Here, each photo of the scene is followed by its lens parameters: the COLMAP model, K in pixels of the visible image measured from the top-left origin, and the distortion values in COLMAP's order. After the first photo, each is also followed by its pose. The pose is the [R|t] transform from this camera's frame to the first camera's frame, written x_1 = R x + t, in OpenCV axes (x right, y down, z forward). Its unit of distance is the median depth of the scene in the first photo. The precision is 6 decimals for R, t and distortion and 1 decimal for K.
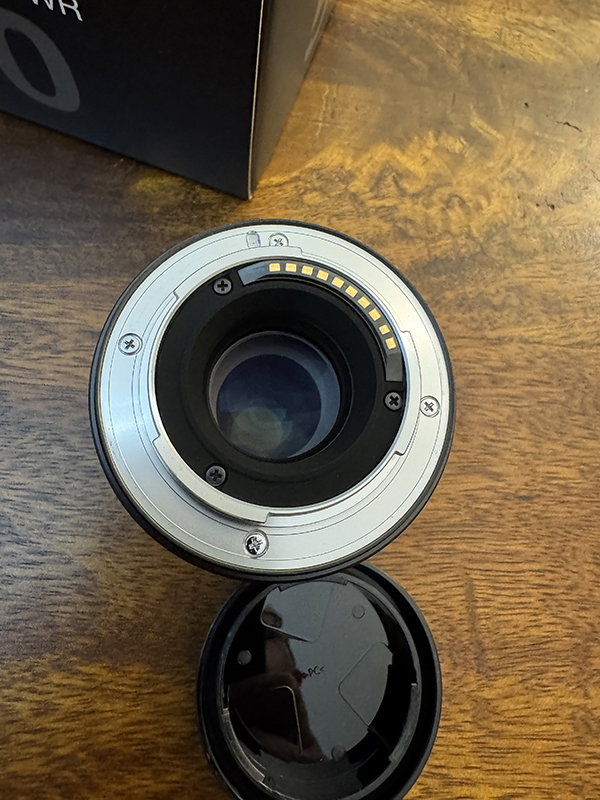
lens RADIAL K [[570.1, 0, 299.5], [0, 570.1, 322.2], [0, 0, 1]] dist [-0.007476, 0.005729]
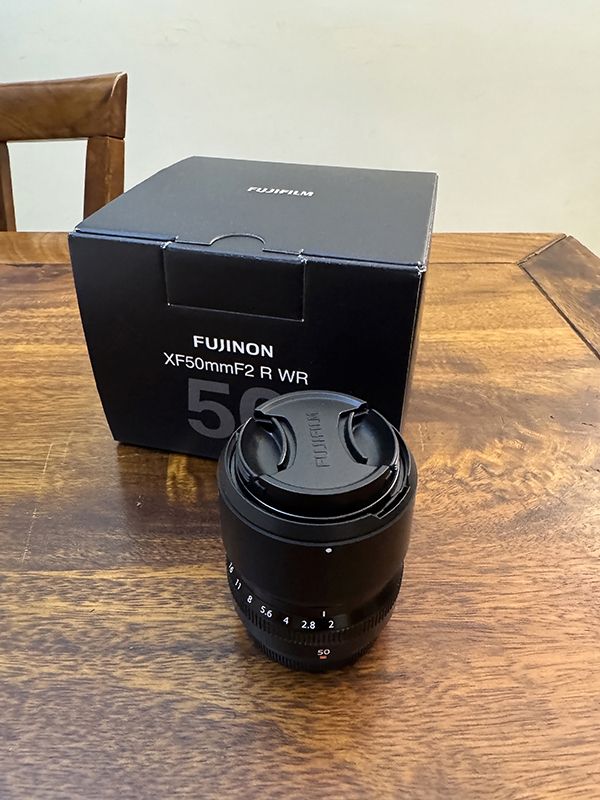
lens RADIAL K [[570.1, 0, 302.4], [0, 570.1, 357.8], [0, 0, 1]] dist [-0.007476, 0.005729]
pose [[0.988872, -0.148598, 0.007179, -0.268246], [0.121009, 0.775330, -0.619855, 0.391160], [0.086543, 0.613826, 0.784684, -0.372222]]
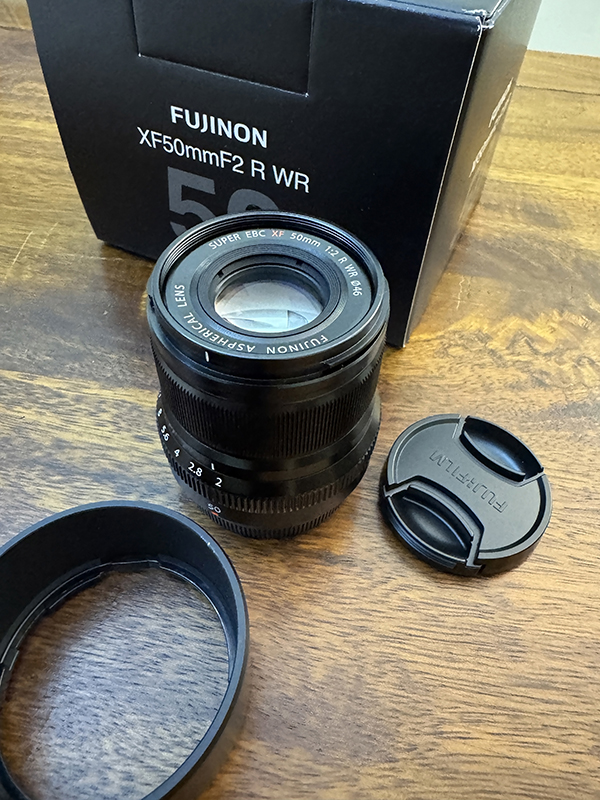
lens RADIAL K [[570.1, 0, 303.0], [0, 570.1, 355.7], [0, 0, 1]] dist [-0.007476, 0.005729]
pose [[0.988777, 0.027044, -0.146928, -0.115546], [-0.085421, 0.909199, -0.407505, 0.291985], [0.122566, 0.415483, 0.901305, -0.086977]]
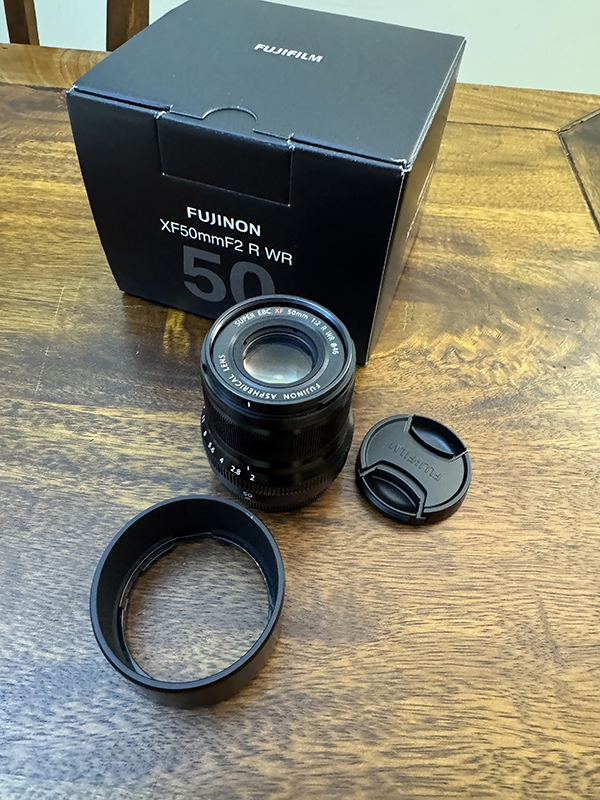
lens RADIAL K [[570.1, 0, 303.1], [0, 570.1, 353.7], [0, 0, 1]] dist [-0.007476, 0.005729]
pose [[0.995920, -0.035957, -0.082767, -0.125447], [0.002299, 0.927001, -0.375051, 0.345785], [0.090210, 0.373331, 0.923302, -0.494572]]
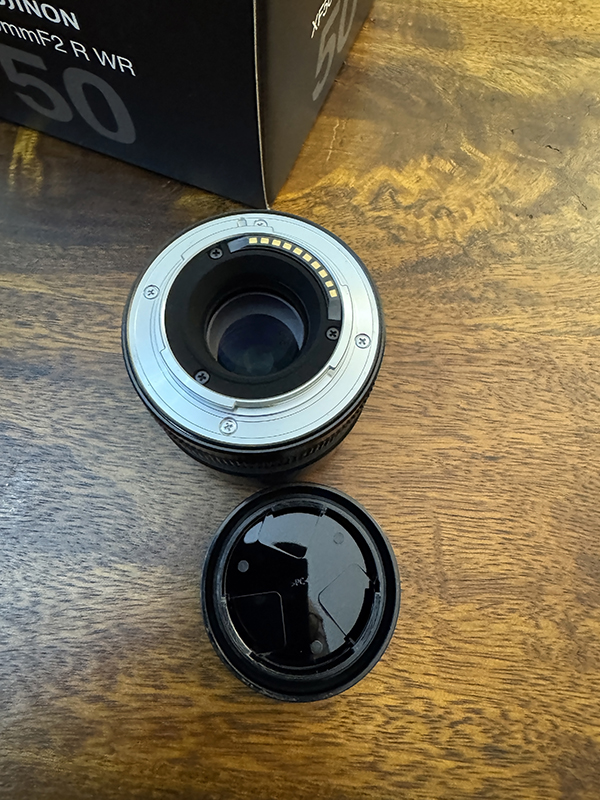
lens RADIAL K [[570.1, 0, 302.0], [0, 570.1, 324.5], [0, 0, 1]] dist [-0.007476, 0.005729]
pose [[0.993416, 0.011115, -0.114022, 0.124236], [-0.018532, 0.997765, -0.064199, 0.103271], [0.113054, 0.065889, 0.991402, -0.191045]]
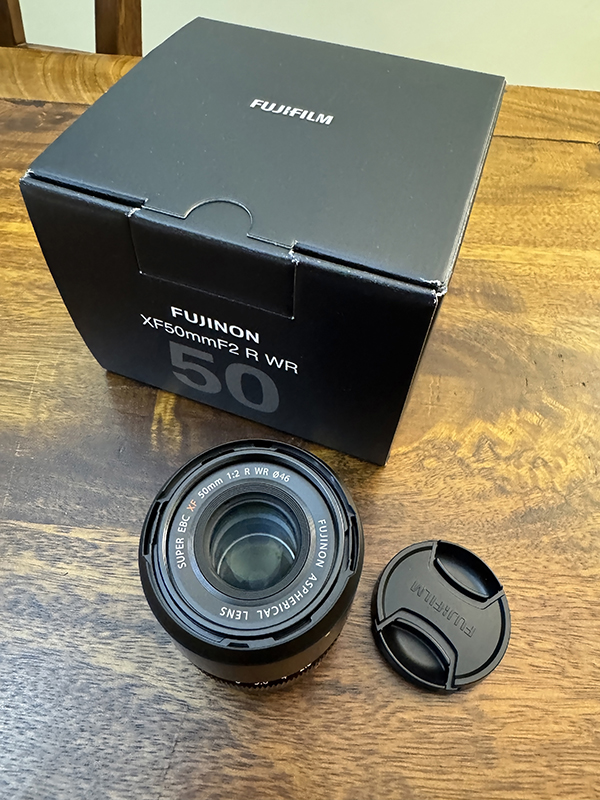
lens RADIAL K [[570.1, 0, 301.6], [0, 570.1, 332.1], [0, 0, 1]] dist [-0.007476, 0.005729]
pose [[0.993580, -0.038843, -0.106254, -0.125093], [0.000597, 0.940996, -0.338416, -0.052211], [0.113130, 0.336180, 0.934978, -0.407665]]
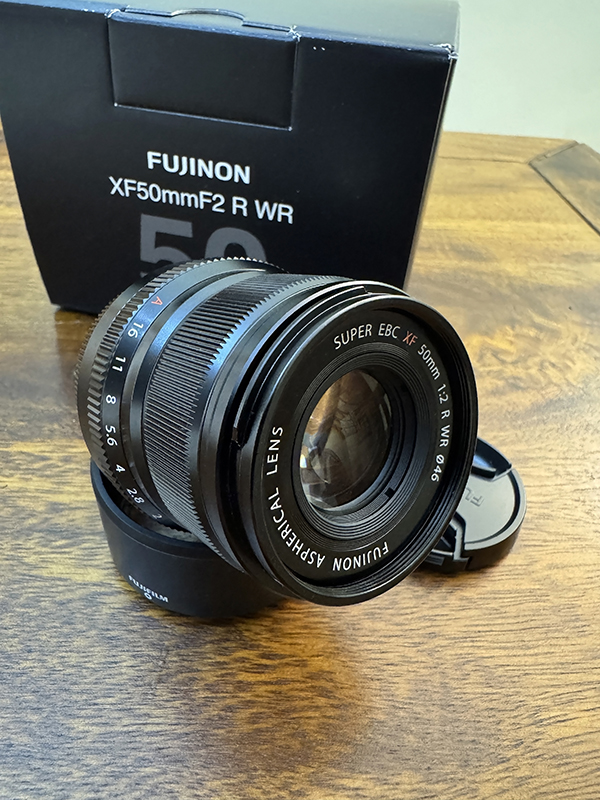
lens RADIAL K [[570.1, 0, 303.1], [0, 570.1, 357.2], [0, 0, 1]] dist [-0.007476, 0.005729]
pose [[0.993722, -0.104489, 0.039994, -0.301998], [0.109360, 0.831675, -0.544387, 0.394058], [0.023620, 0.545343, 0.837880, -0.044379]]
